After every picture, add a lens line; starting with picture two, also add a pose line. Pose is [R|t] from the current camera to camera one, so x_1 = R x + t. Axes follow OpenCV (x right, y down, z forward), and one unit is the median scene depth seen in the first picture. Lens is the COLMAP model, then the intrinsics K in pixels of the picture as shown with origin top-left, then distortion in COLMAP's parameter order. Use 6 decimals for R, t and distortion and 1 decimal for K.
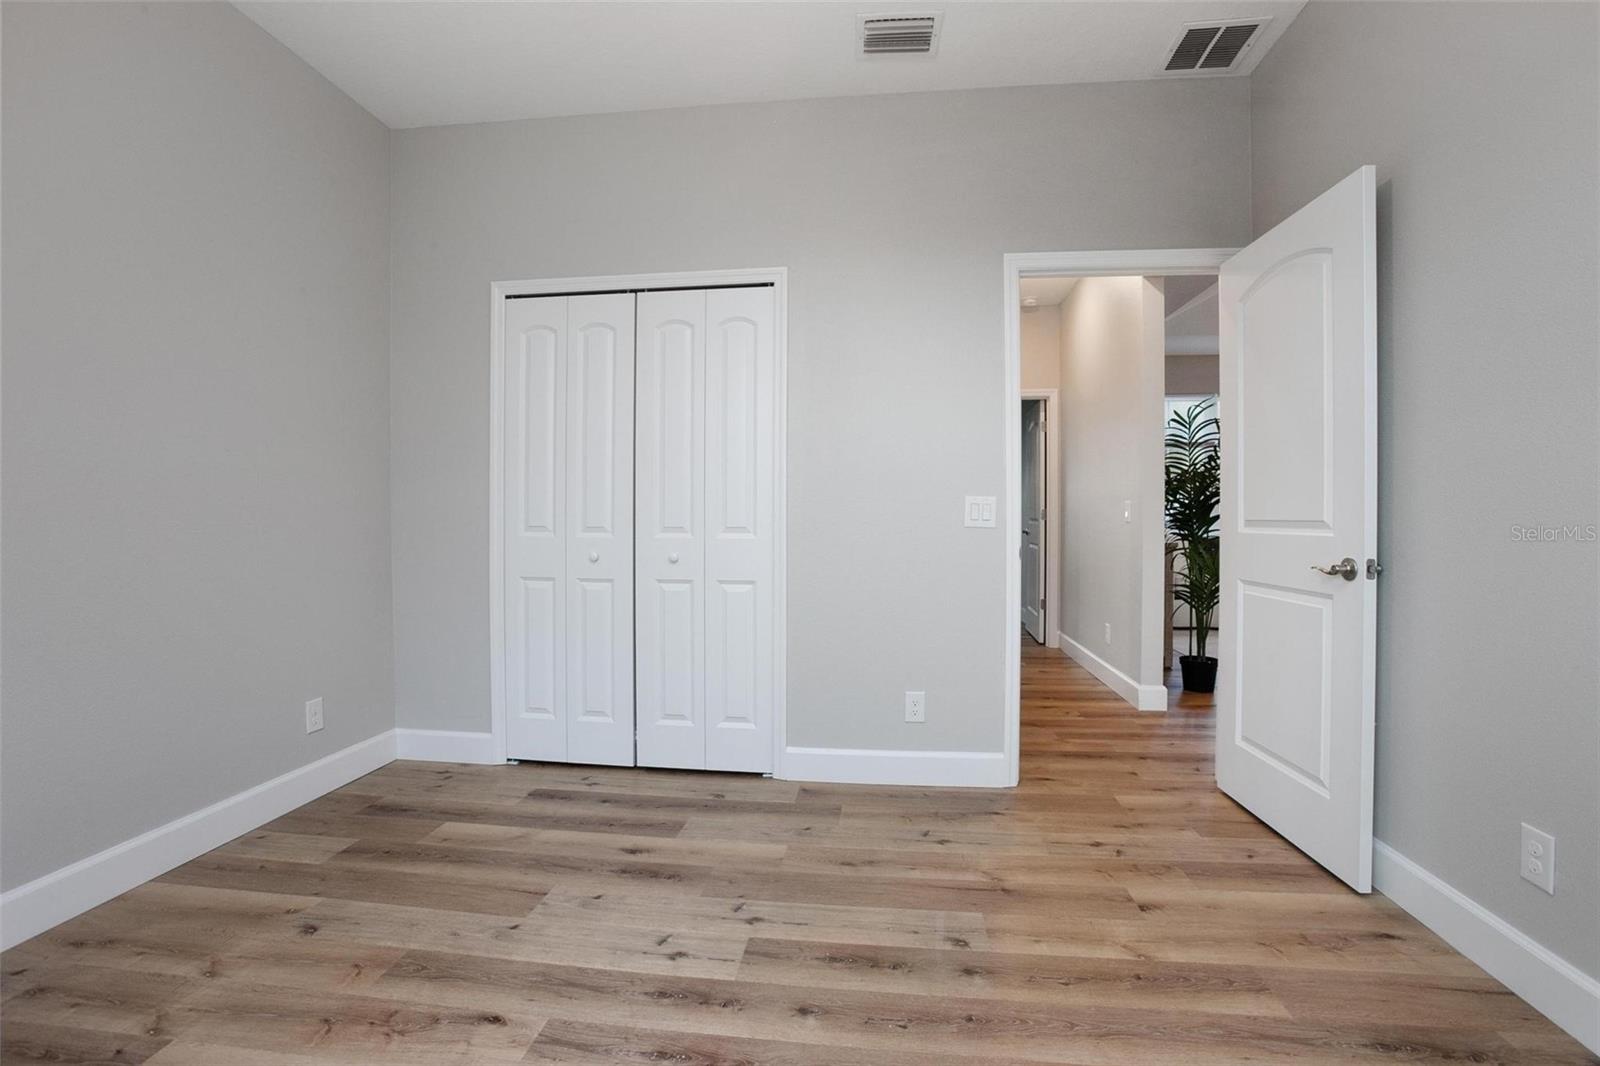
lens RADIAL K [[722.4, 0, 796.1], [0, 722.4, 525.7], [0, 0, 1]] dist [-0.045010, 0.010831]
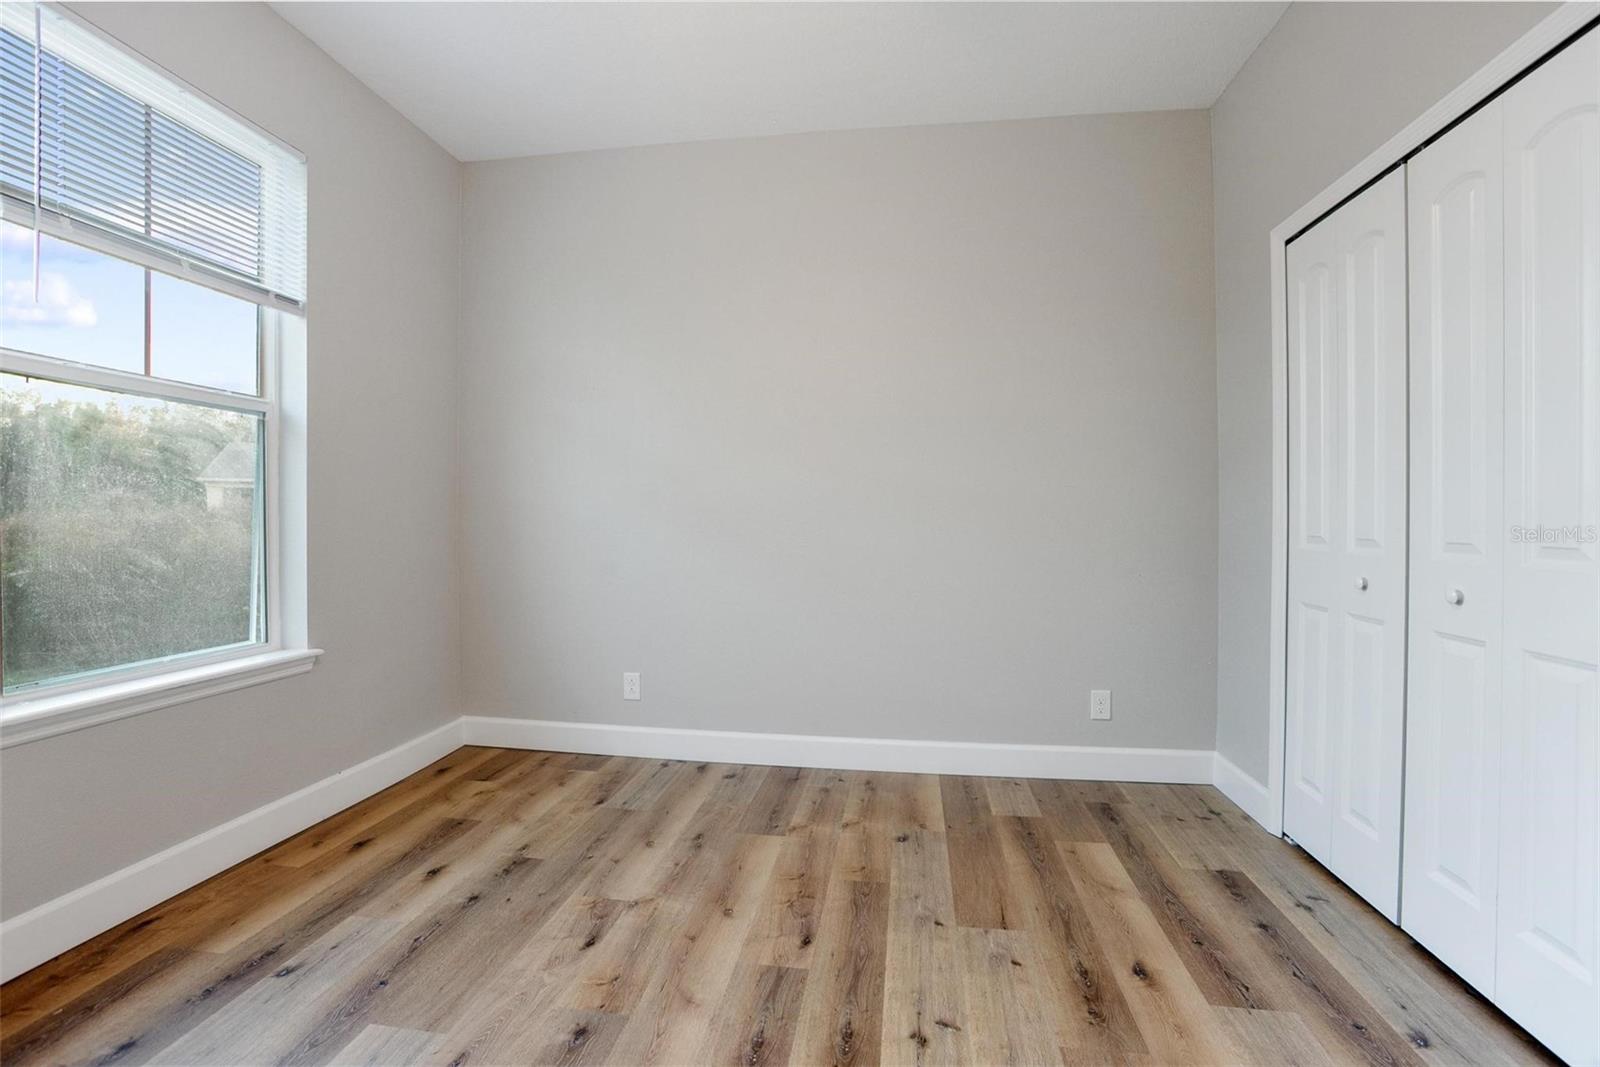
lens RADIAL K [[722.4, 0, 793.9], [0, 722.4, 526.9], [0, 0, 1]] dist [-0.045010, 0.010831]
pose [[-0.018853, 0.005108, -0.999809, 0.544156], [-0.009898, 0.999937, 0.005295, -0.010682], [0.999773, 0.009996, -0.018801, 0.686571]]
